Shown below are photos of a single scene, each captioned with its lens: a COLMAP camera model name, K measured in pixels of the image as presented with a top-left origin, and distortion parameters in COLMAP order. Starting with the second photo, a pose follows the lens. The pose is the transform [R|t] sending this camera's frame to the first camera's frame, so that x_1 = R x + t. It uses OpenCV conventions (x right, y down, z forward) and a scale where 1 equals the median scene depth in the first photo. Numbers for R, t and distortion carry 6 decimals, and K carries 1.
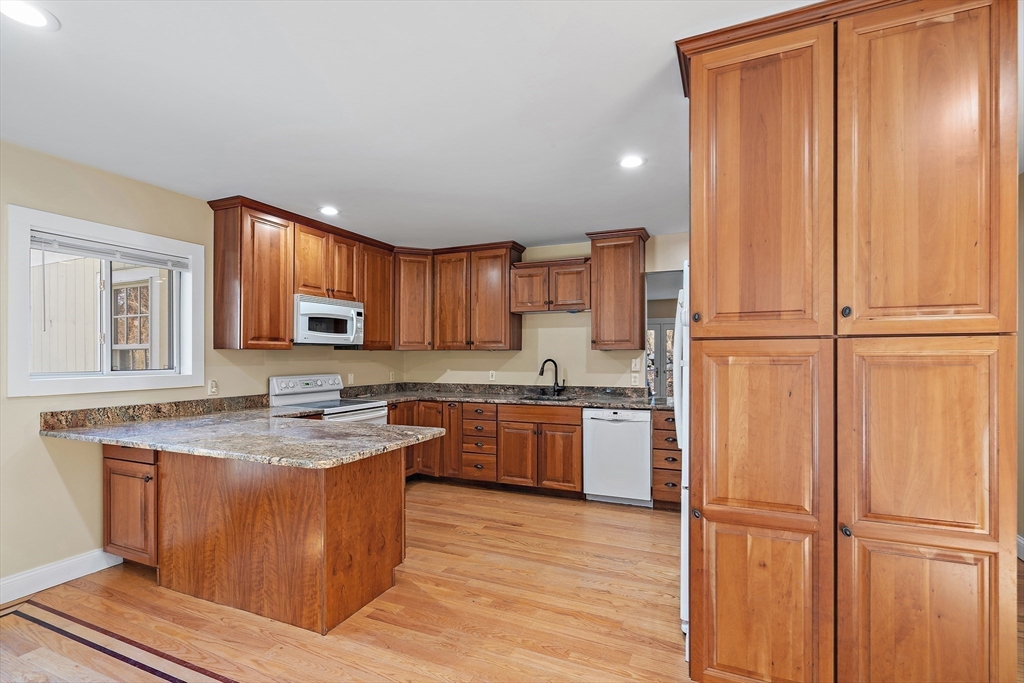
lens RADIAL K [[473.6, 0, 513.7], [0, 473.6, 349.7], [0, 0, 1]] dist [-0.000720, 0.001279]
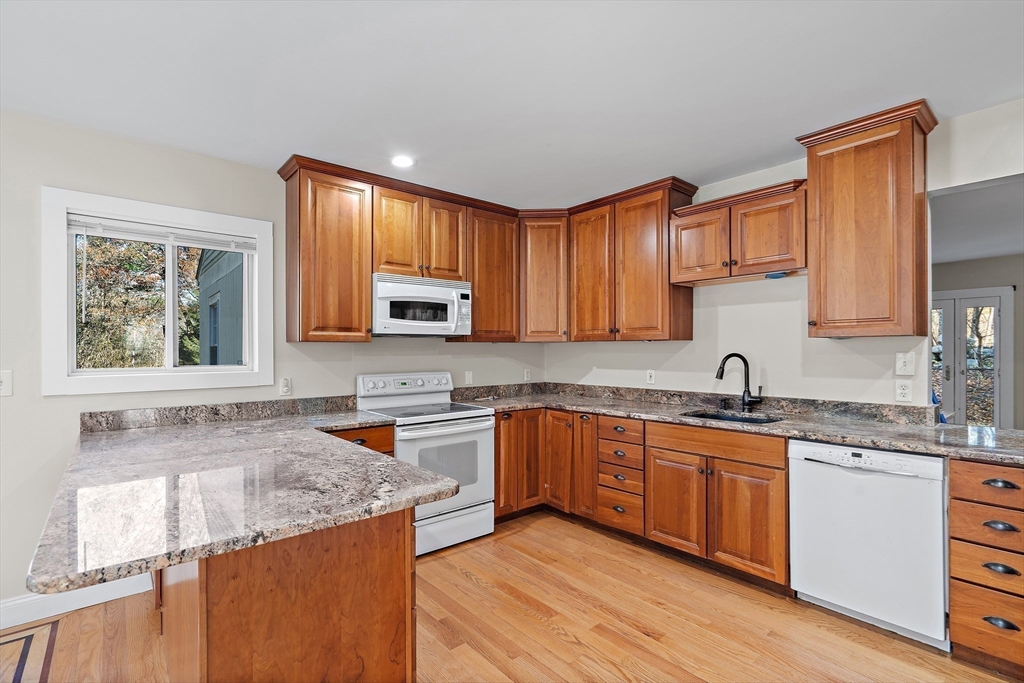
lens RADIAL K [[473.6, 0, 512.0], [0, 473.6, 347.0], [0, 0, 1]] dist [-0.000720, 0.001279]
pose [[0.902783, -0.005743, -0.430058, 0.089331], [0.009211, 0.999940, 0.005982, 0.005255], [0.429997, -0.009362, 0.902782, 0.335151]]
